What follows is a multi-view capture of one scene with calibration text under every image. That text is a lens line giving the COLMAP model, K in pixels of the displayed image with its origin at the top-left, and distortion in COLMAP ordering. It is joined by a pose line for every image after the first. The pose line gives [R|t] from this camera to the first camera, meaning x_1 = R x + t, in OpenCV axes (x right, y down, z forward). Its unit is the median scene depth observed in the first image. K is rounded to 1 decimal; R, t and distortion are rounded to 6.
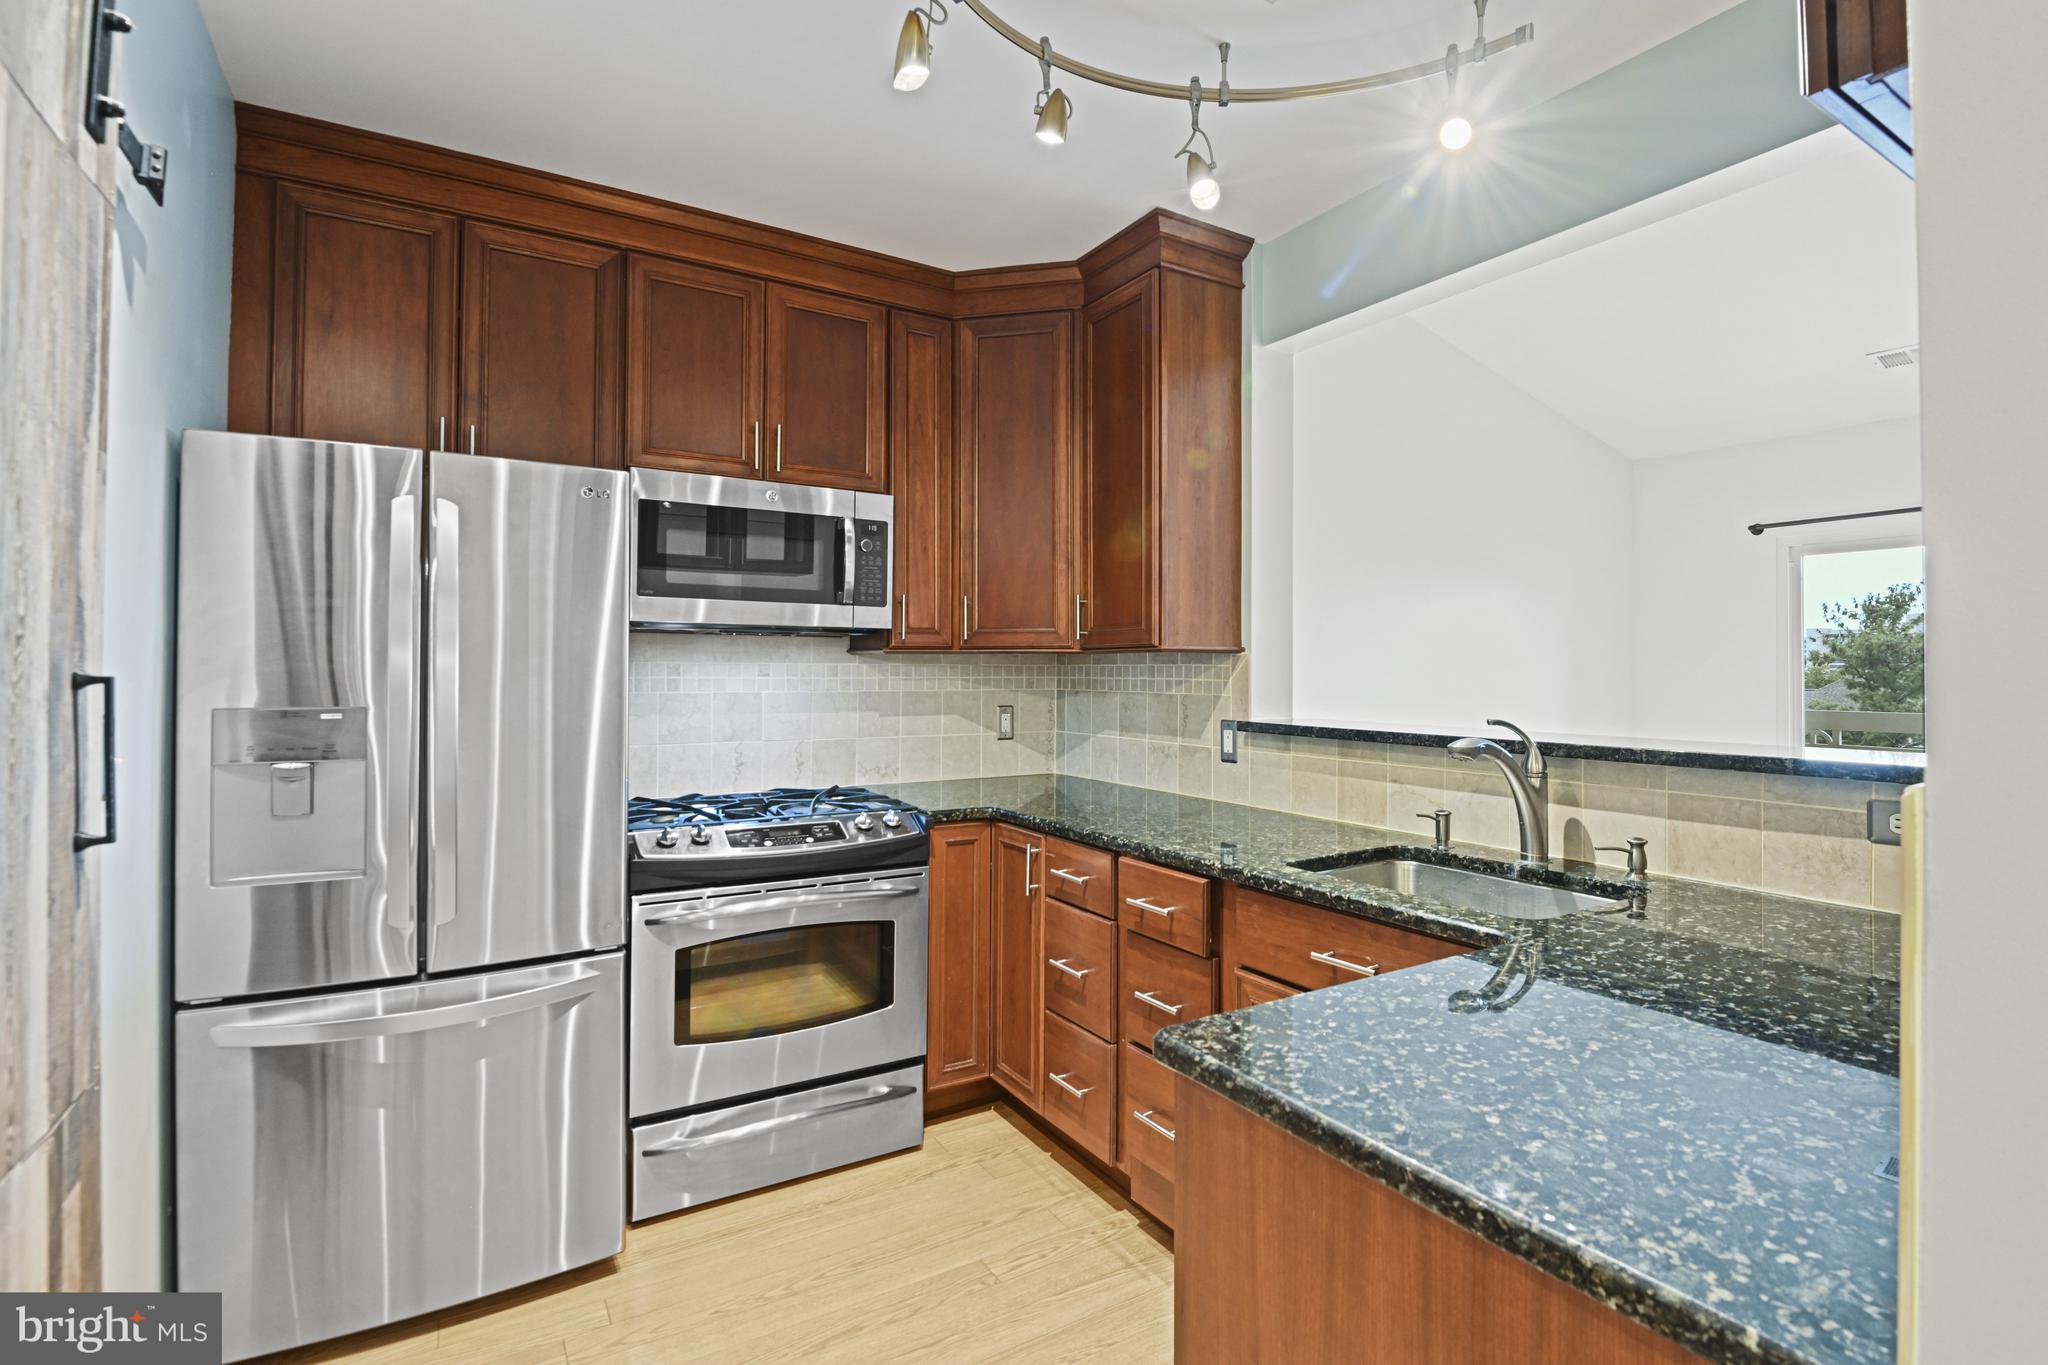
lens RADIAL K [[952.8, 0, 1030.0], [0, 952.8, 662.6], [0, 0, 1]] dist [-0.011802, -0.005359]
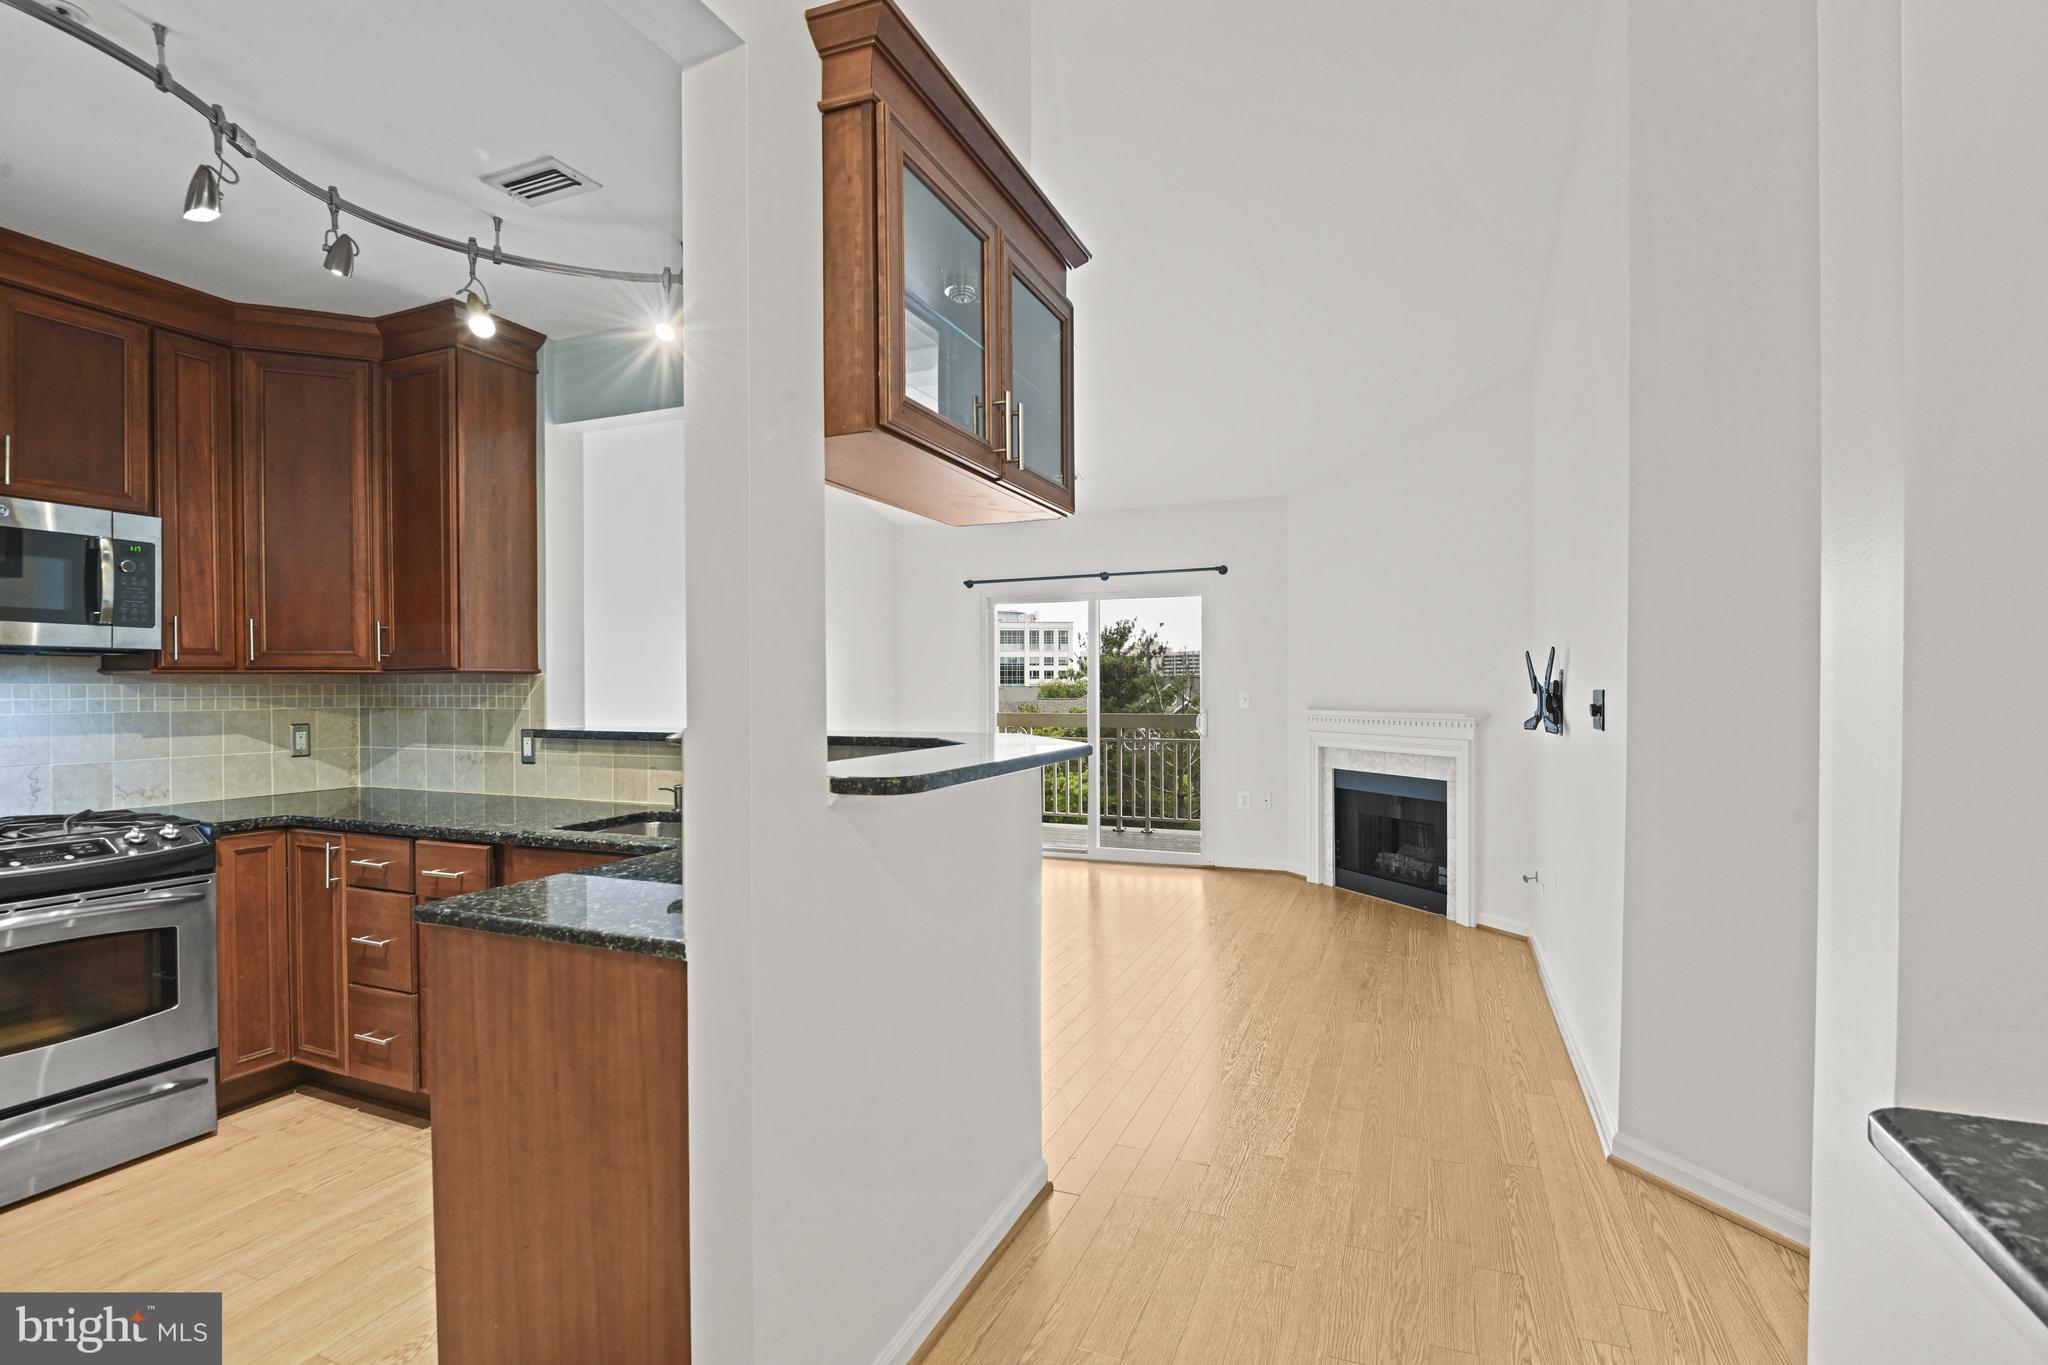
lens RADIAL K [[952.8, 0, 1020.7], [0, 952.8, 700.5], [0, 0, 1]] dist [-0.011802, -0.005359]
pose [[0.810505, -0.014671, 0.585548, 0.010099], [0.000960, 0.999718, 0.023720, -0.004458], [-0.585731, -0.018663, 0.810291, -0.368123]]
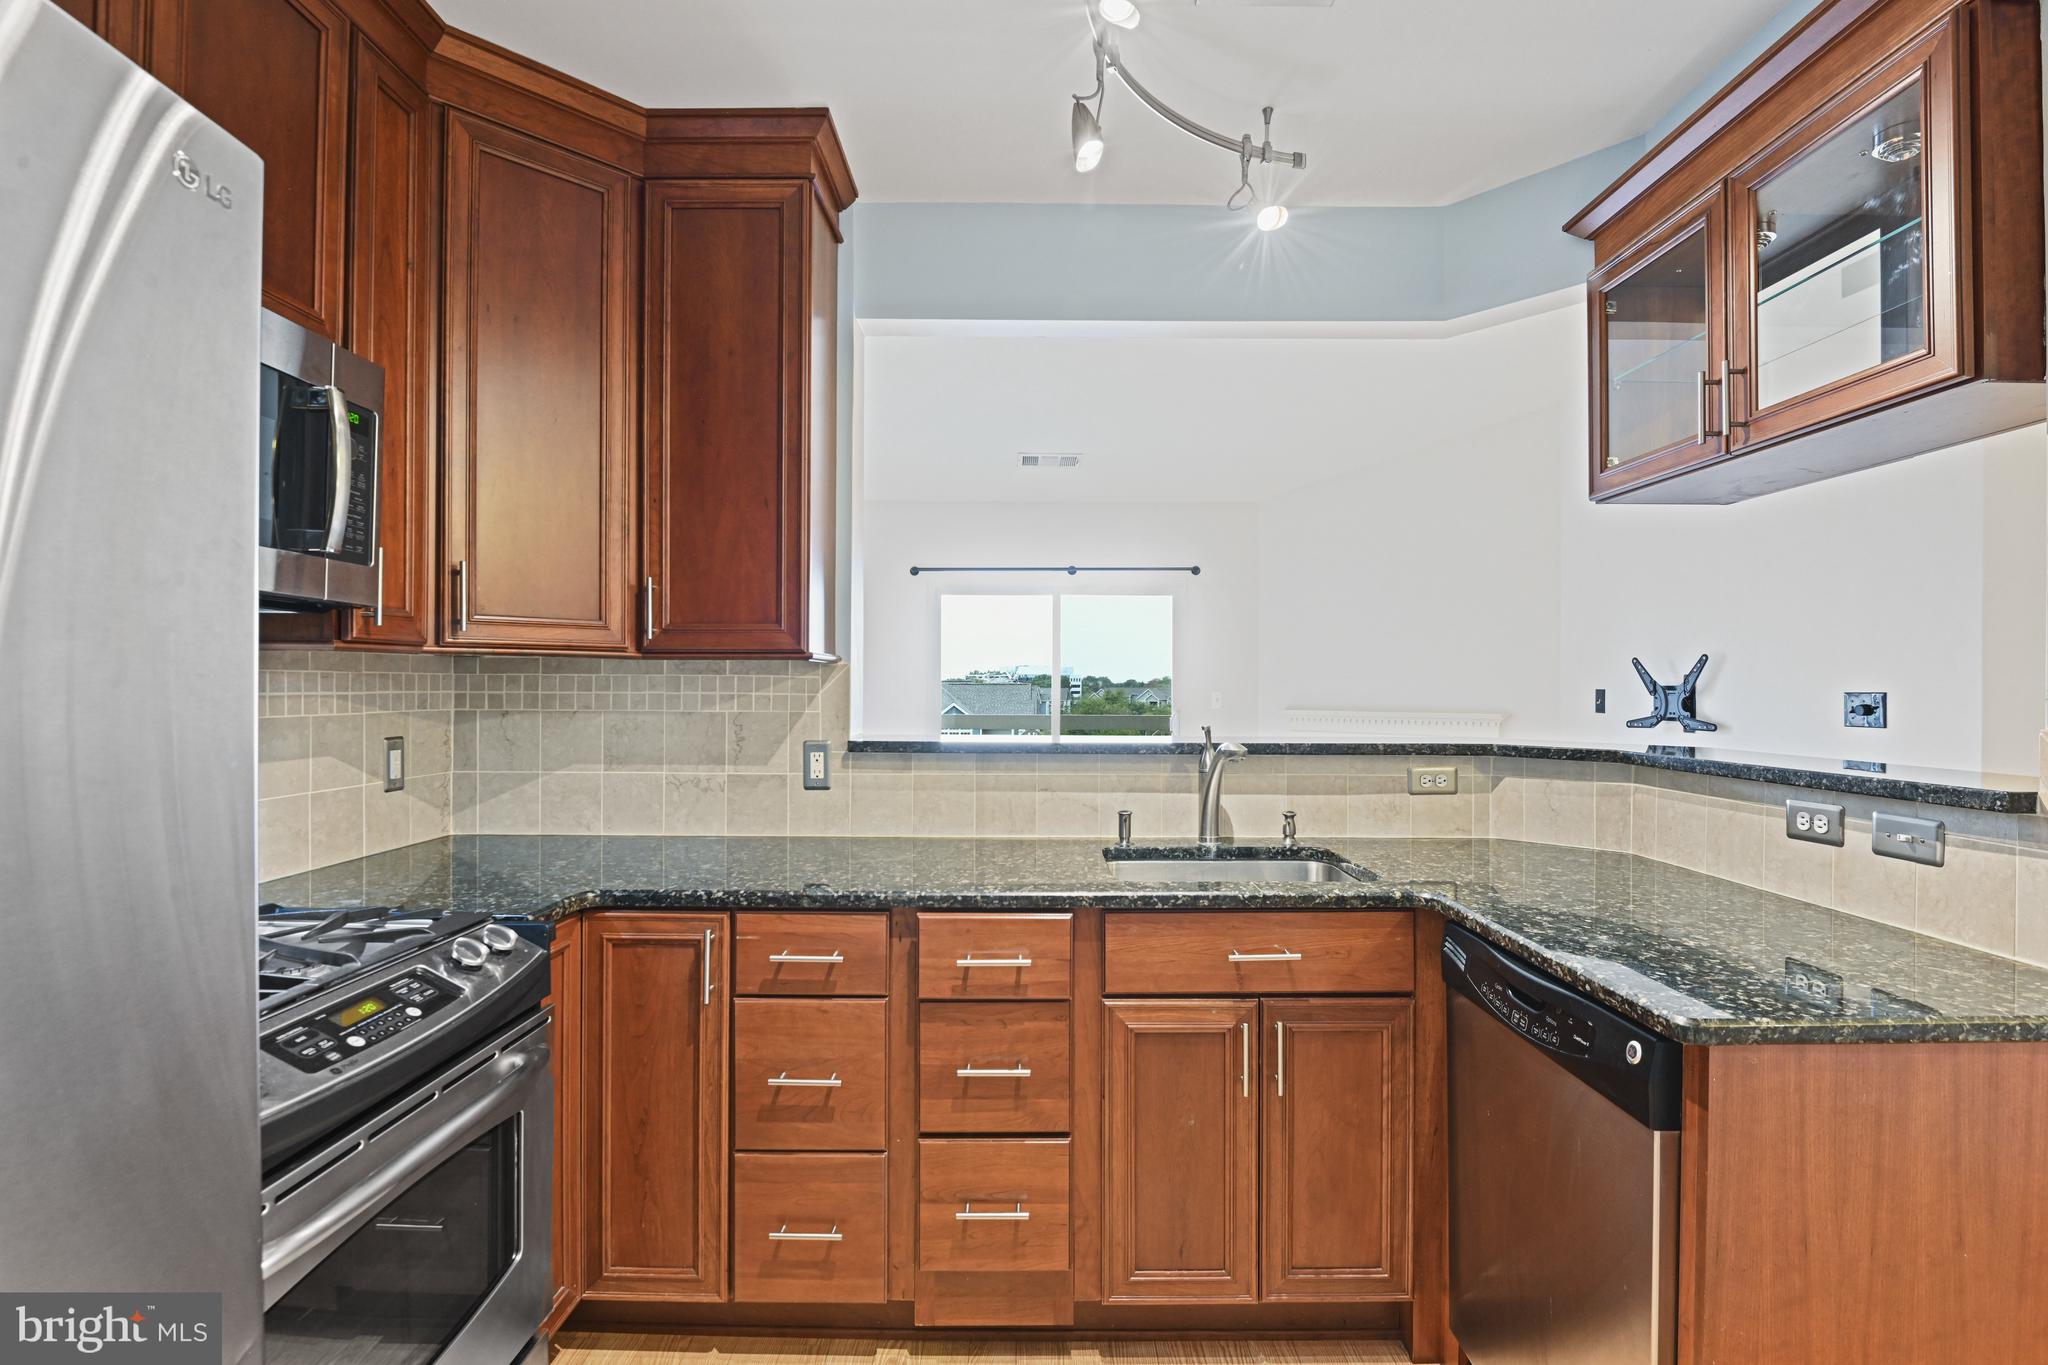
lens RADIAL K [[952.8, 0, 1023.7], [0, 952.8, 688.6], [0, 0, 1]] dist [-0.011802, -0.005359]
pose [[0.526351, -0.002729, 0.850263, -0.444562], [-0.009175, 0.999918, 0.008889, 0.004429], [-0.850218, -0.012480, 0.526283, 0.411518]]
